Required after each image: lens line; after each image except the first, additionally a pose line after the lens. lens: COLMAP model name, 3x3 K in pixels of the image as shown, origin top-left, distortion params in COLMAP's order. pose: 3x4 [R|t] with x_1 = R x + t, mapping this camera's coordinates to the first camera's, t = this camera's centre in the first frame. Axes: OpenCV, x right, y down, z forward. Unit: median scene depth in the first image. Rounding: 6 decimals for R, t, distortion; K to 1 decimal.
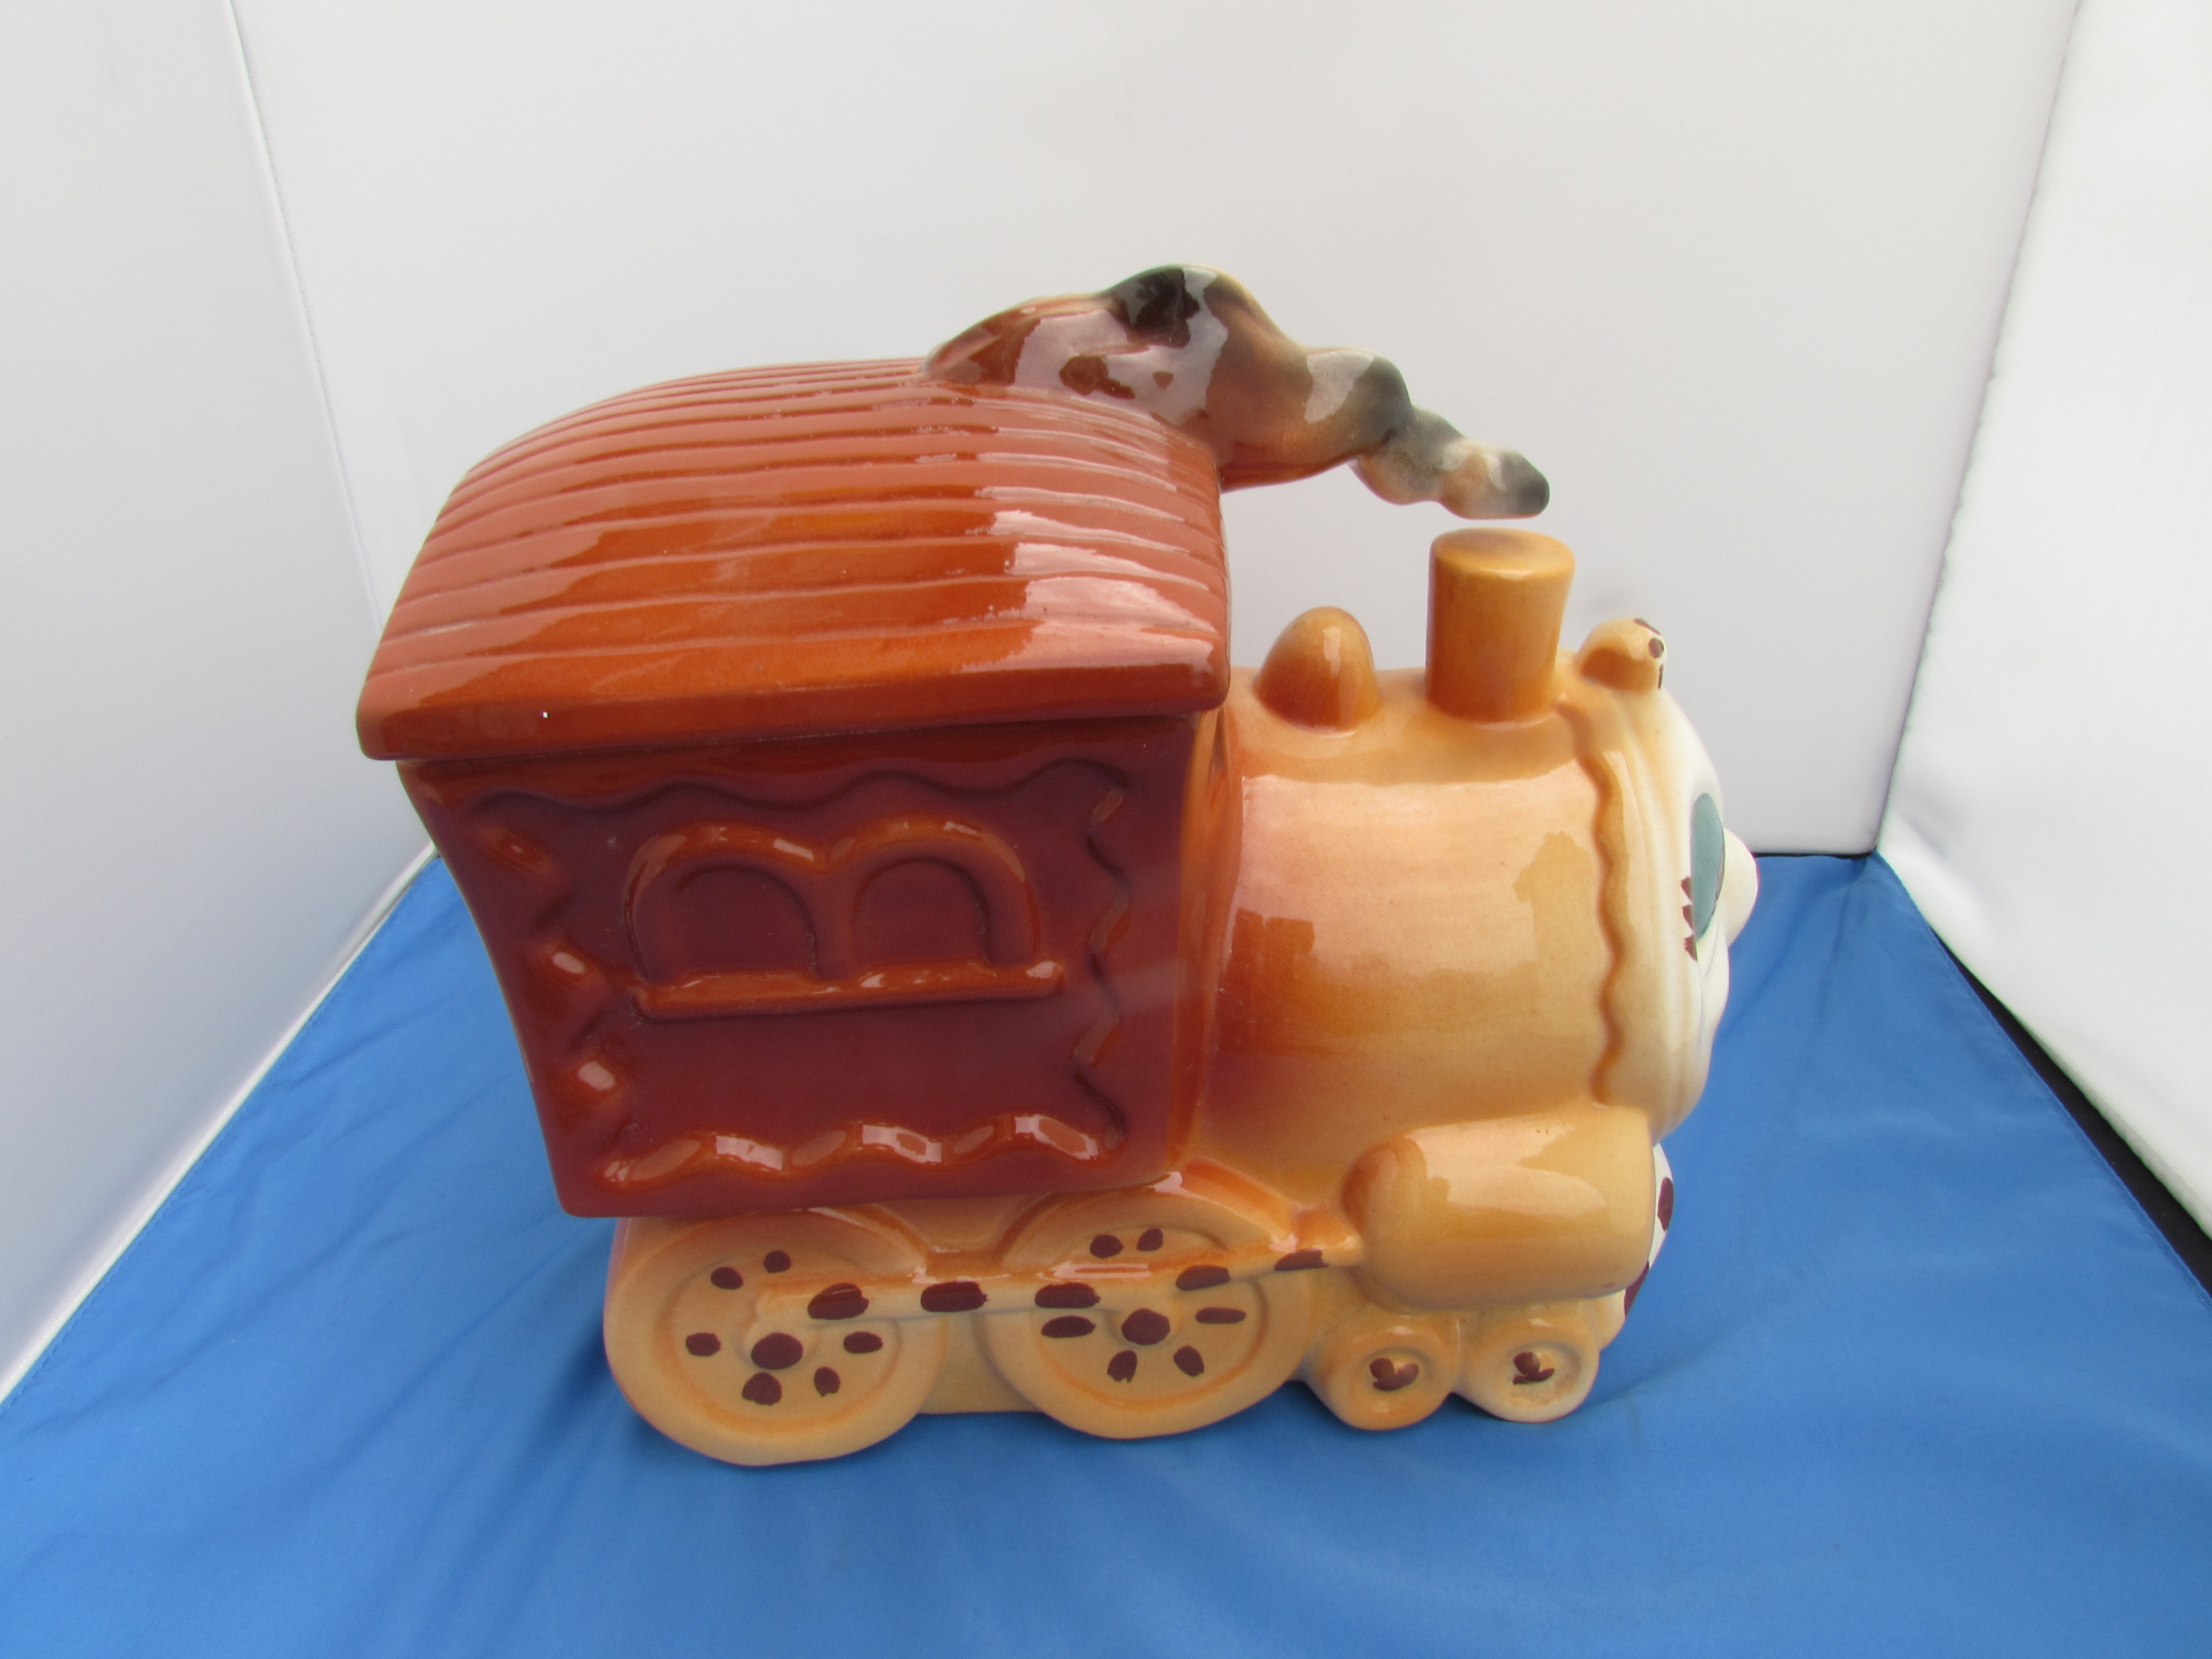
lens RADIAL K [[1535.6, 0, 1113.6], [0, 1535.6, 847.6], [0, 0, 1]] dist [-0.007327, -0.004177]
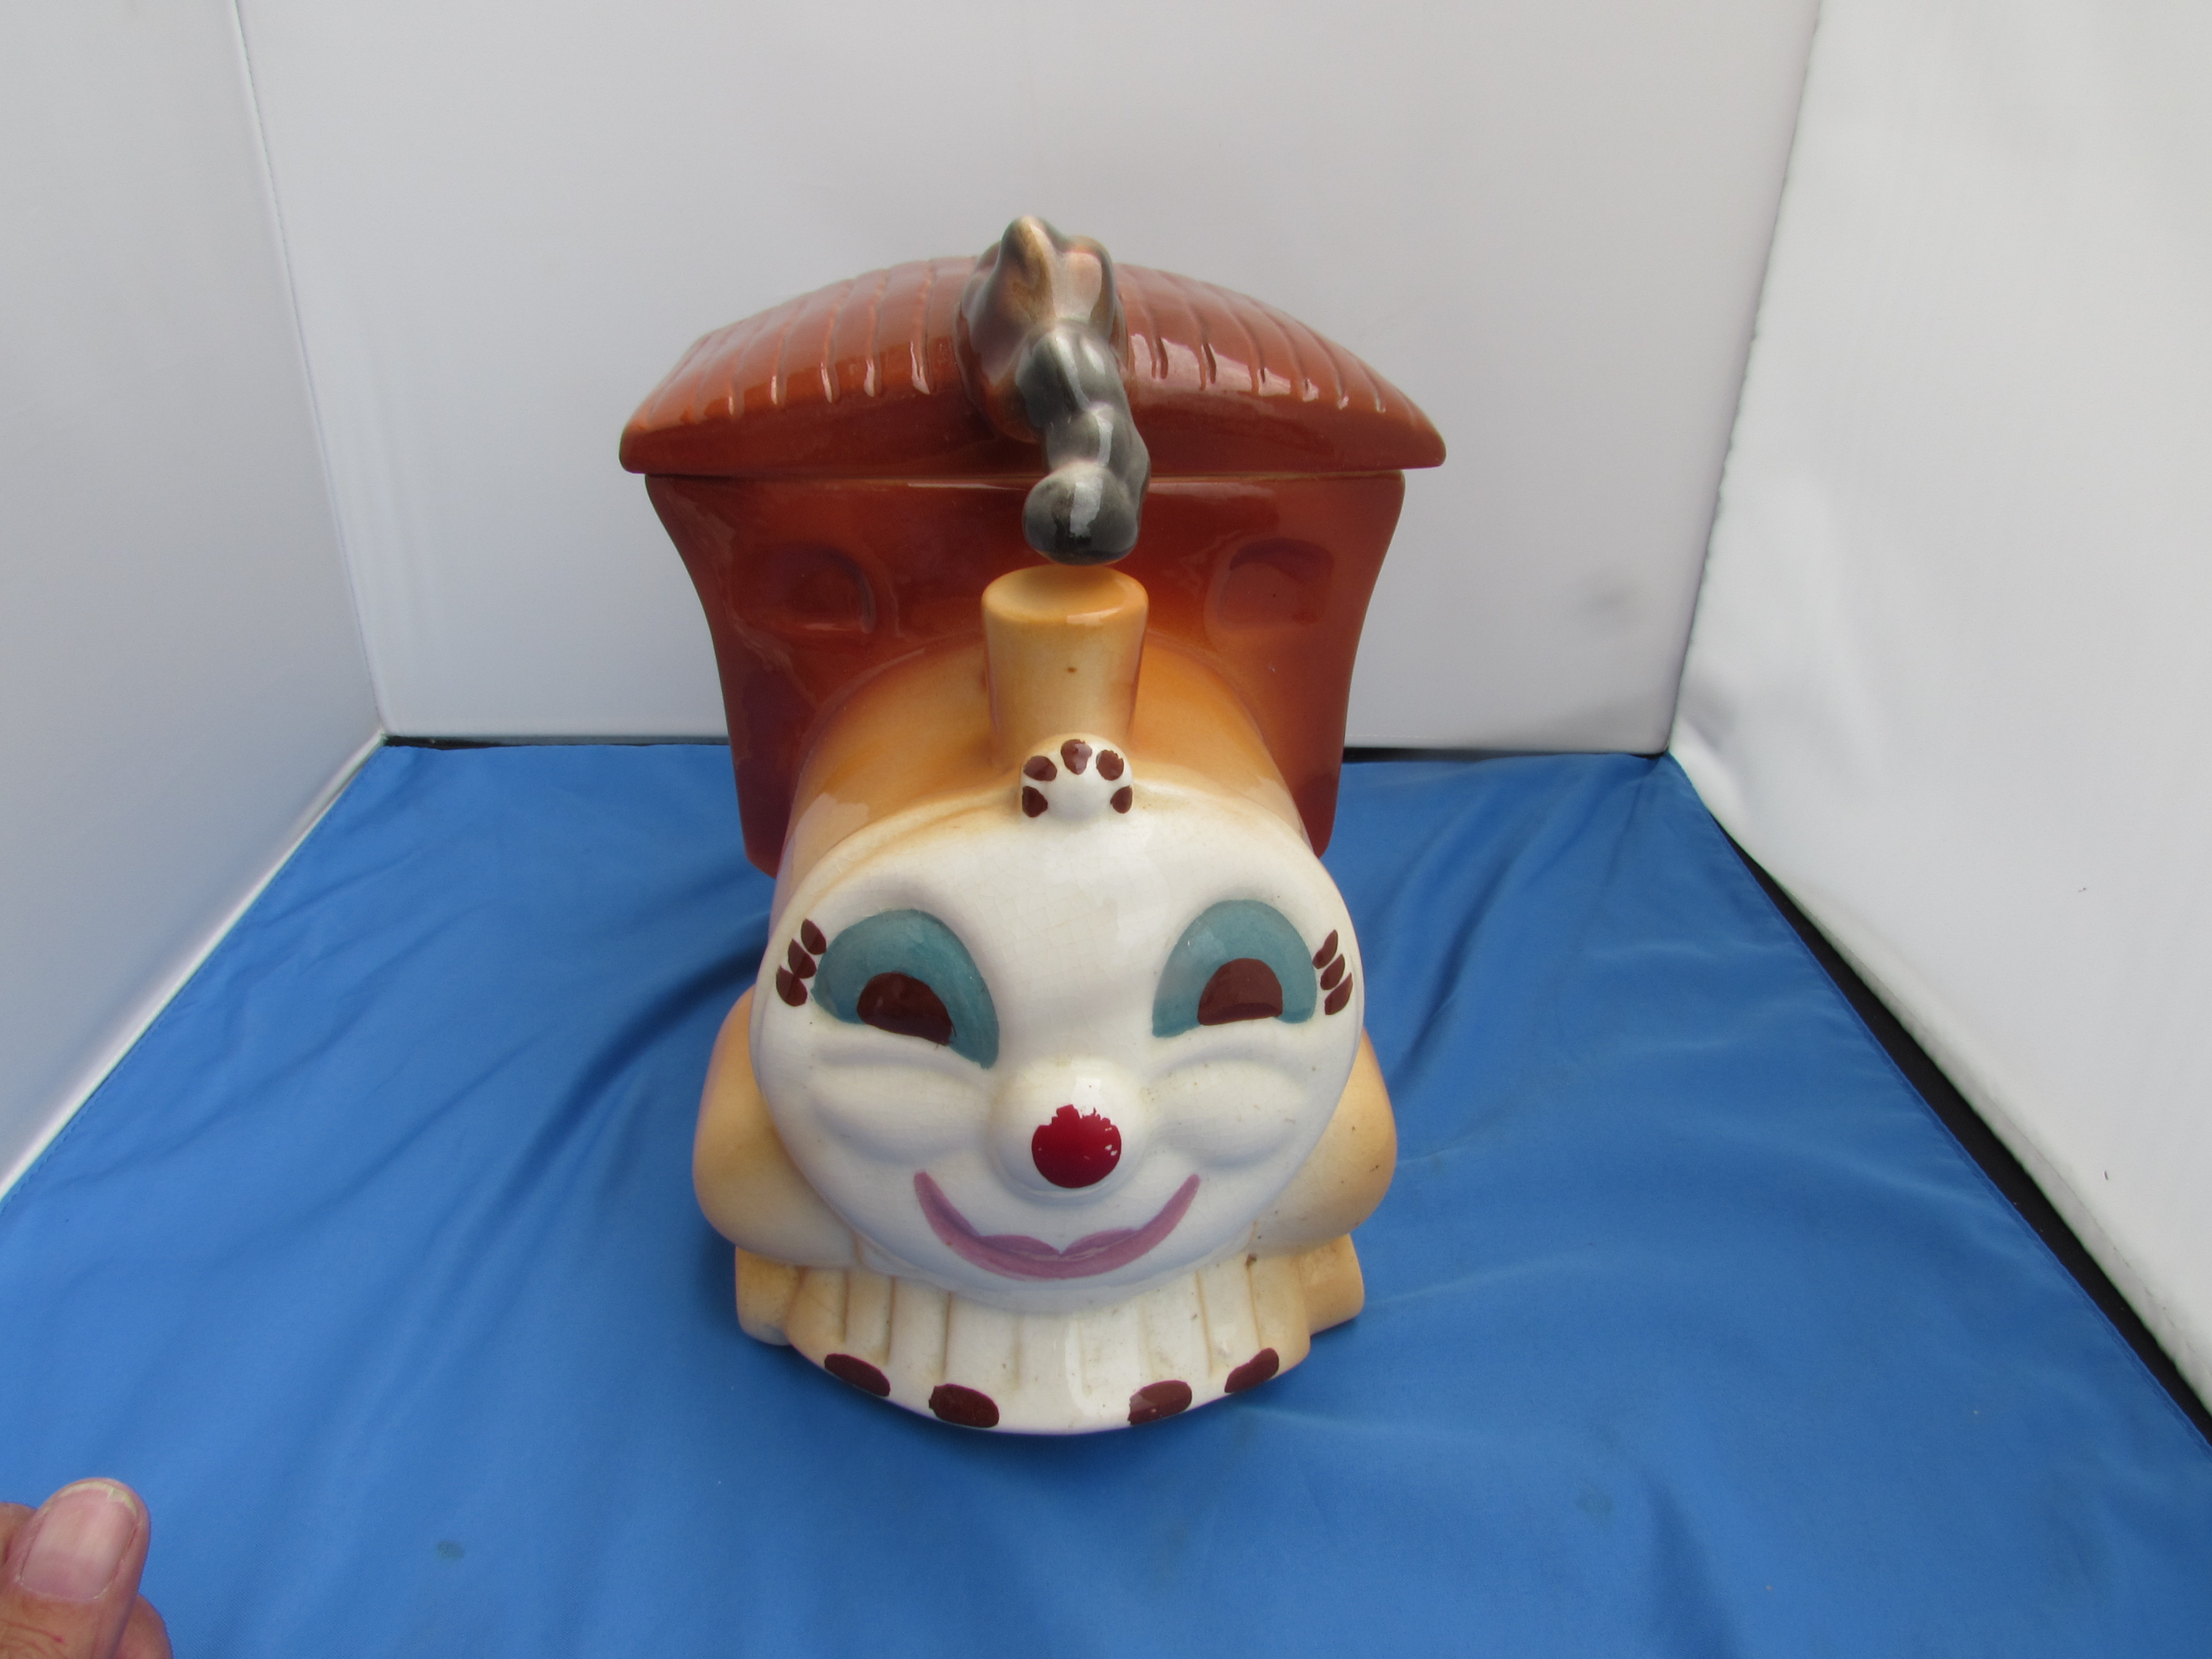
lens RADIAL K [[1535.6, 0, 1118.7], [0, 1535.6, 843.4], [0, 0, 1]] dist [-0.007327, -0.004177]
pose [[0.996904, 0.004862, 0.078476, -0.008512], [-0.004619, 0.999984, -0.003286, 0.091859], [-0.078491, 0.002914, 0.996911, -0.146858]]
